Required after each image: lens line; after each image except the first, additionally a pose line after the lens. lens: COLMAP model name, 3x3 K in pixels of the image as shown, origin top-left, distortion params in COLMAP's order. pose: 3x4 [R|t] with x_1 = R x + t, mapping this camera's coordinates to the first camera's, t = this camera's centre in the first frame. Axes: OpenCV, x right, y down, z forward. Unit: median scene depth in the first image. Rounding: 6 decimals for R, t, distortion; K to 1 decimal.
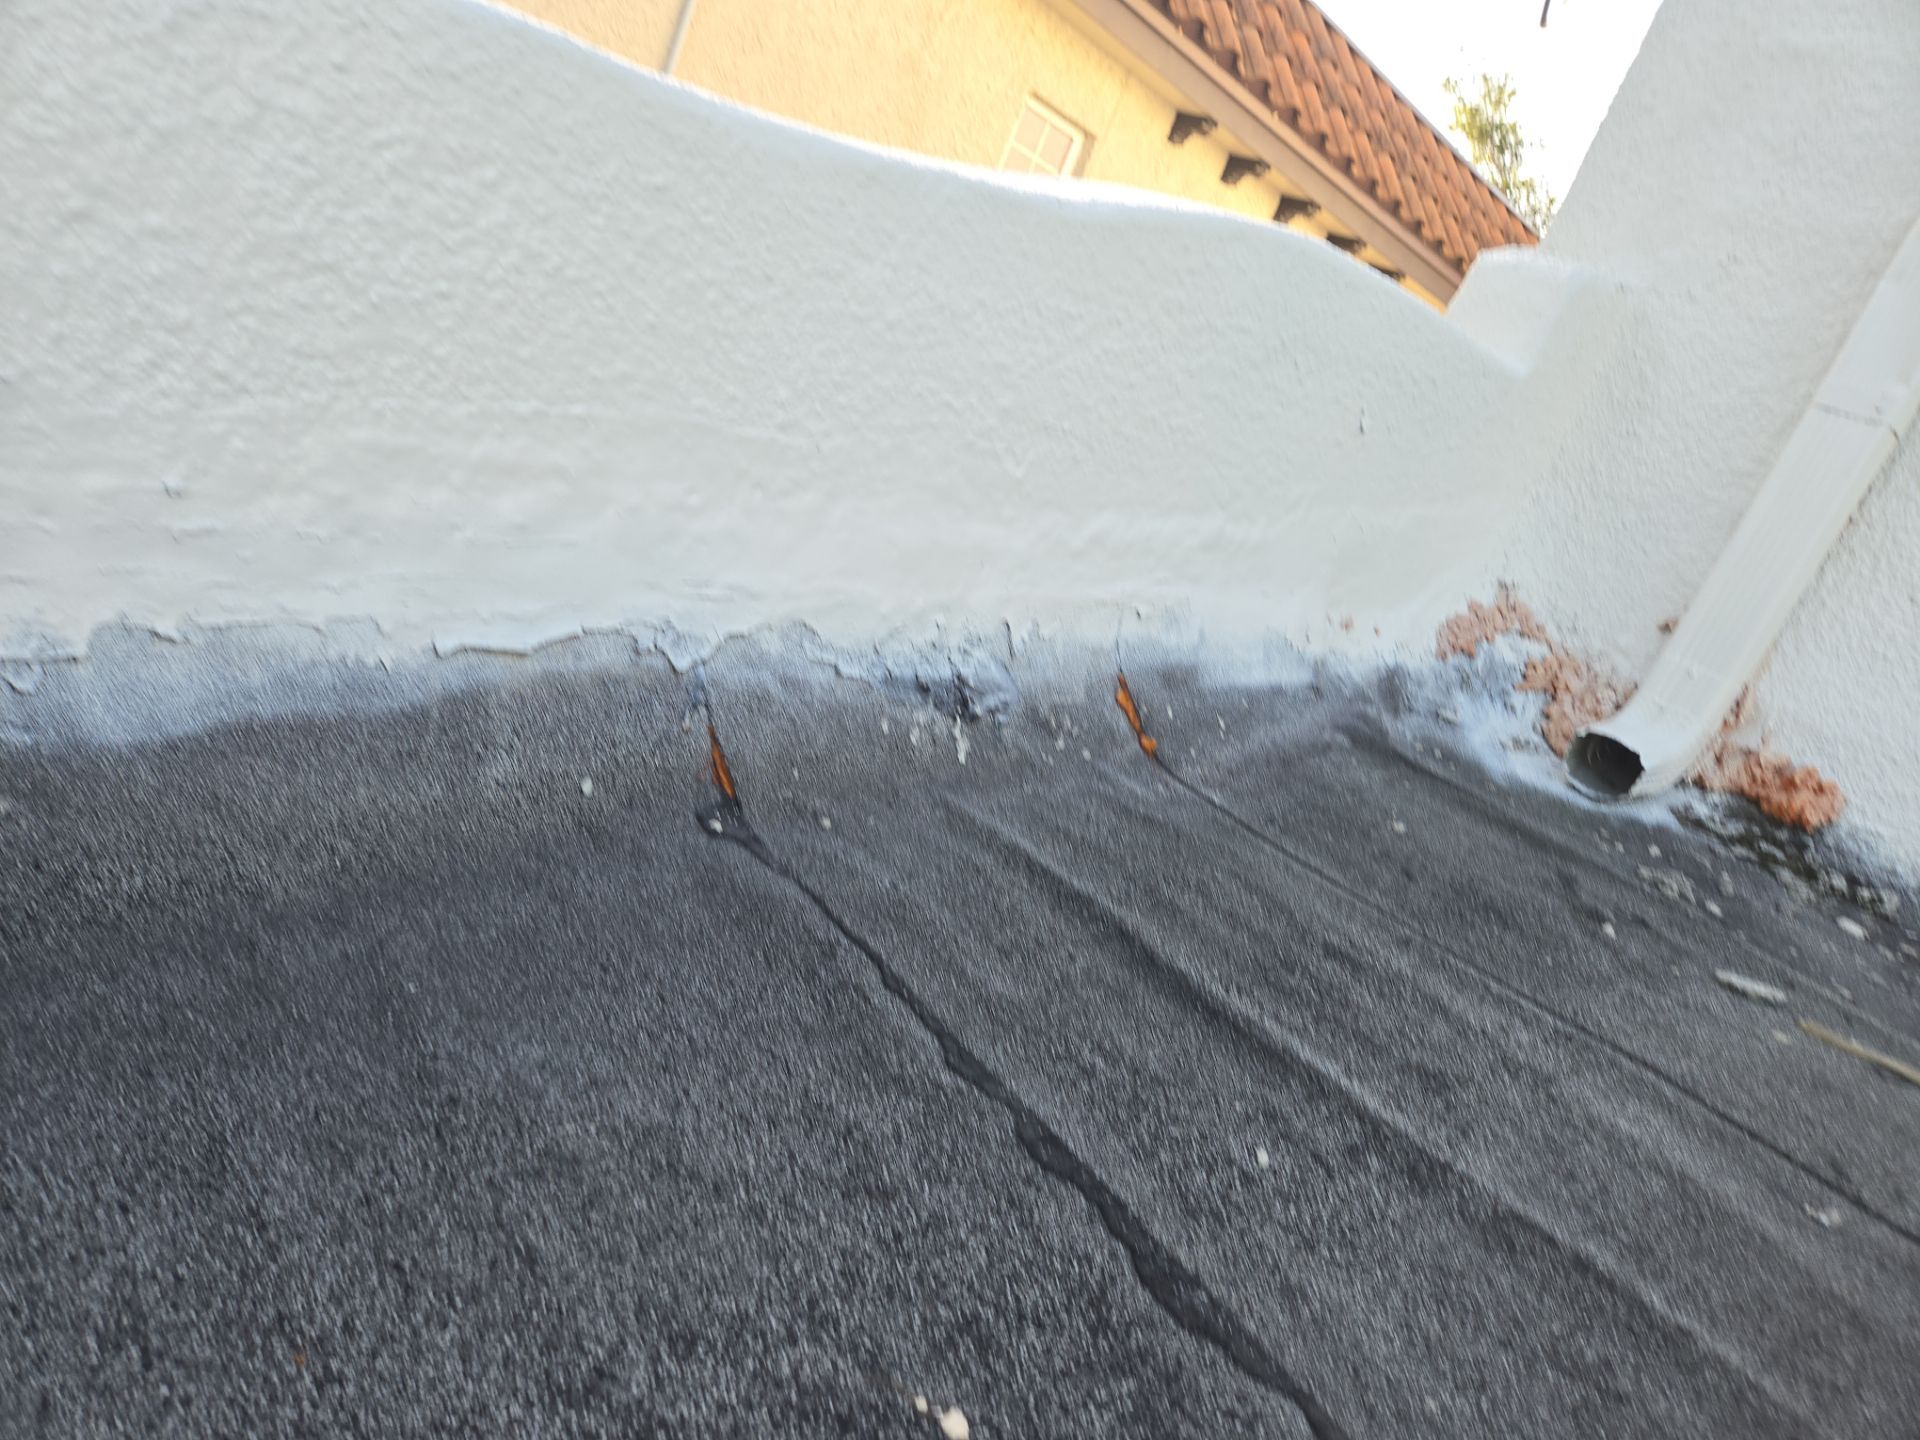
lens RADIAL K [[1270.6, 0, 968.1], [0, 1270.6, 744.2], [0, 0, 1]] dist [0.073266, -0.061151]
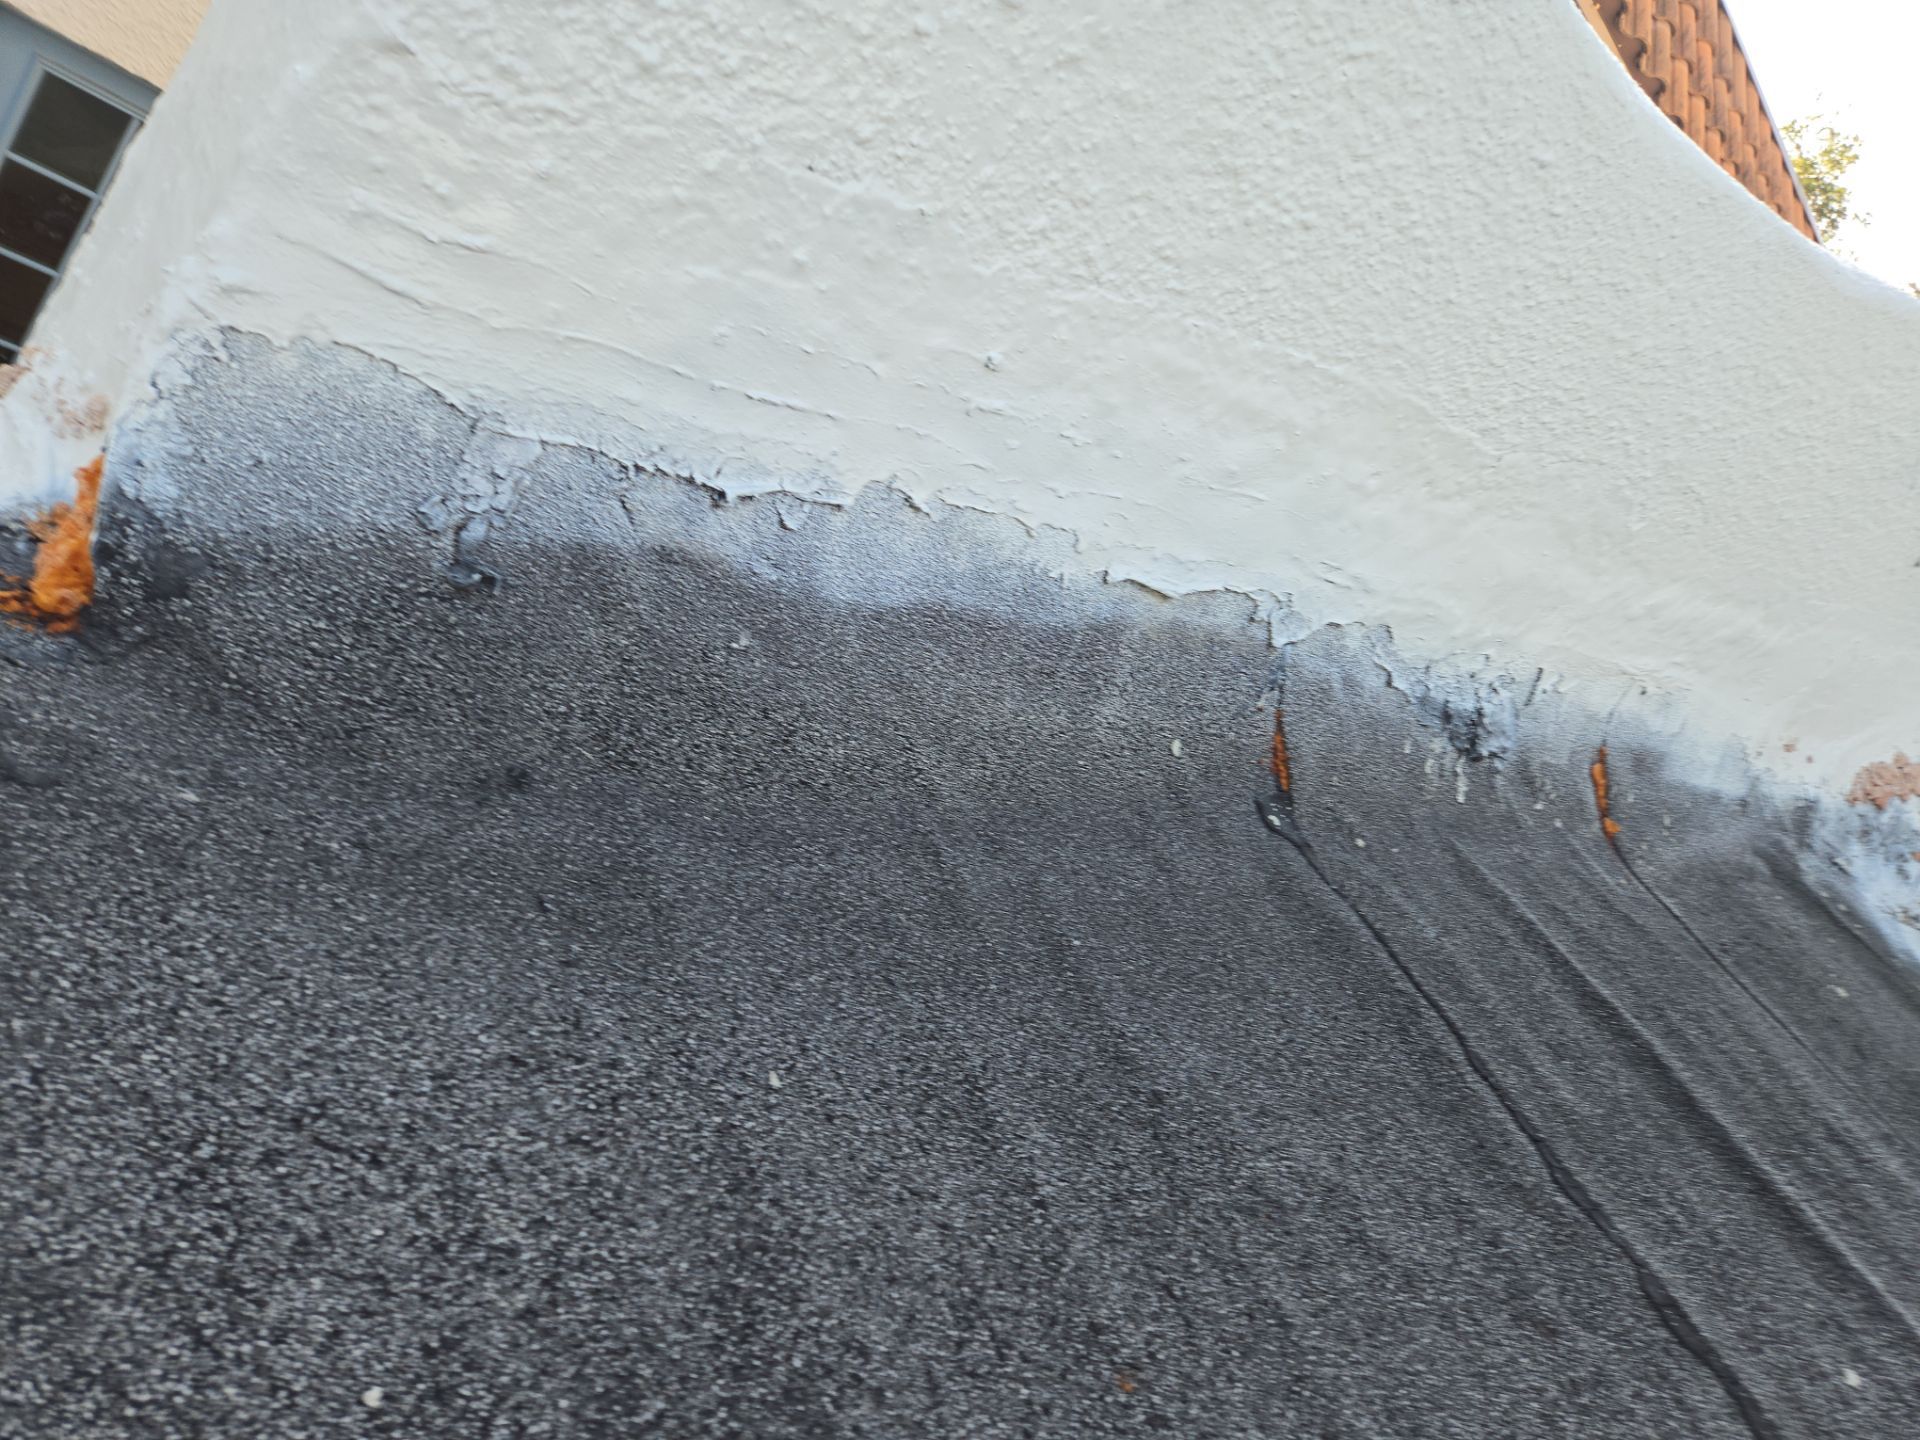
lens RADIAL K [[1270.6, 0, 973.7], [0, 1270.6, 720.1], [0, 0, 1]] dist [0.073266, -0.061151]
pose [[0.953899, 0.299703, -0.015956, -0.402909], [-0.297473, 0.951181, 0.082244, -0.017773], [0.039826, -0.073706, 0.996484, 0.049020]]
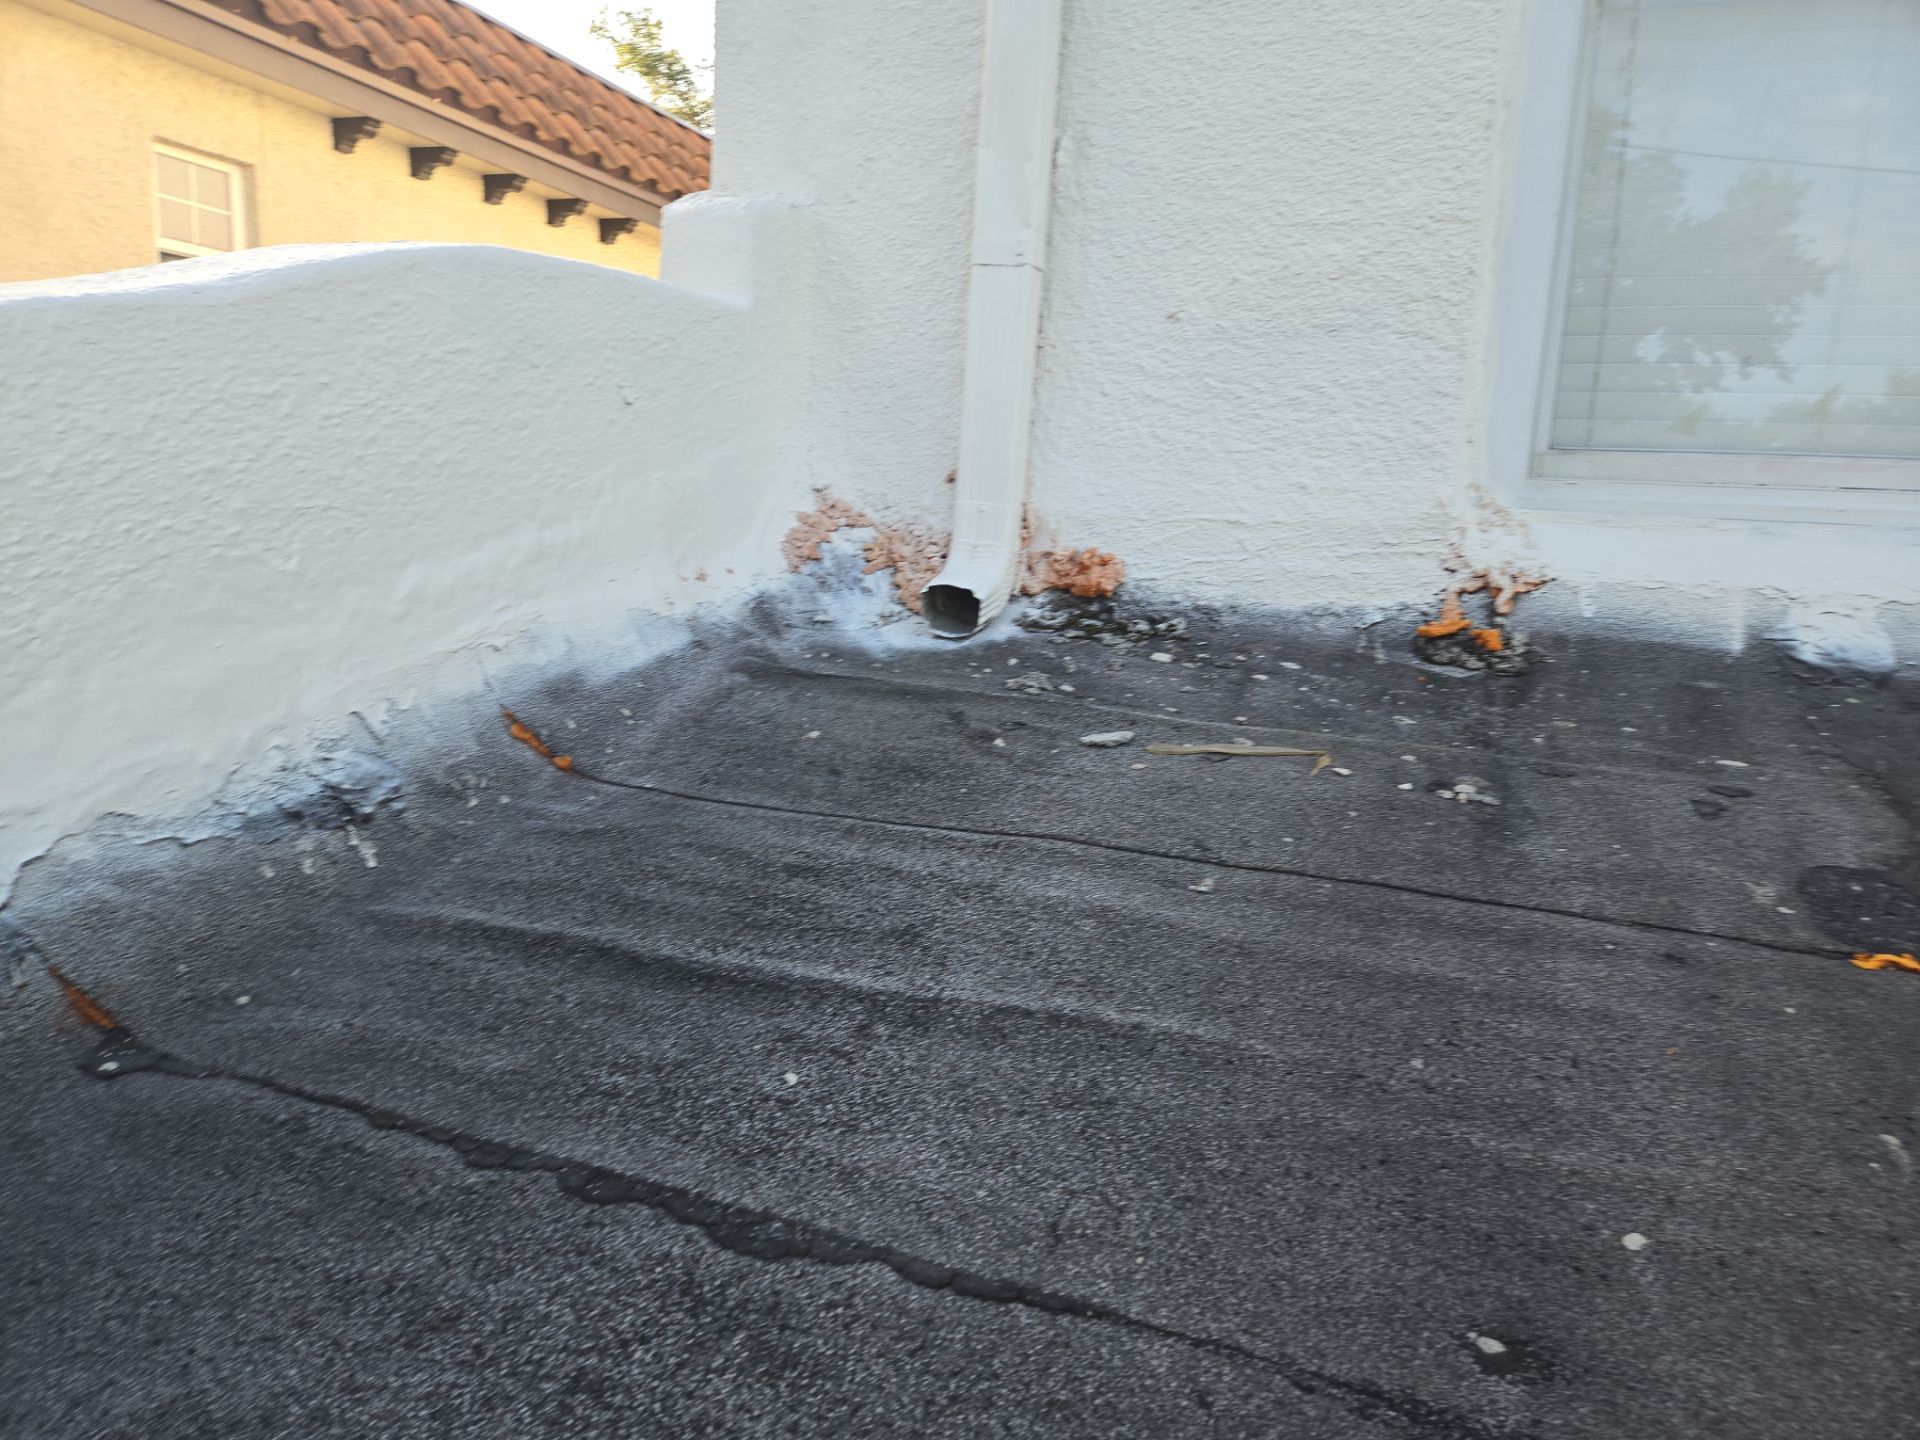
lens RADIAL K [[1270.6, 0, 968.2], [0, 1270.6, 715.3], [0, 0, 1]] dist [0.073266, -0.061151]
pose [[0.830365, -0.409555, 0.377834, 0.053769], [0.403936, 0.909508, 0.098137, -0.004762], [-0.383835, 0.071131, 0.920658, -0.066500]]
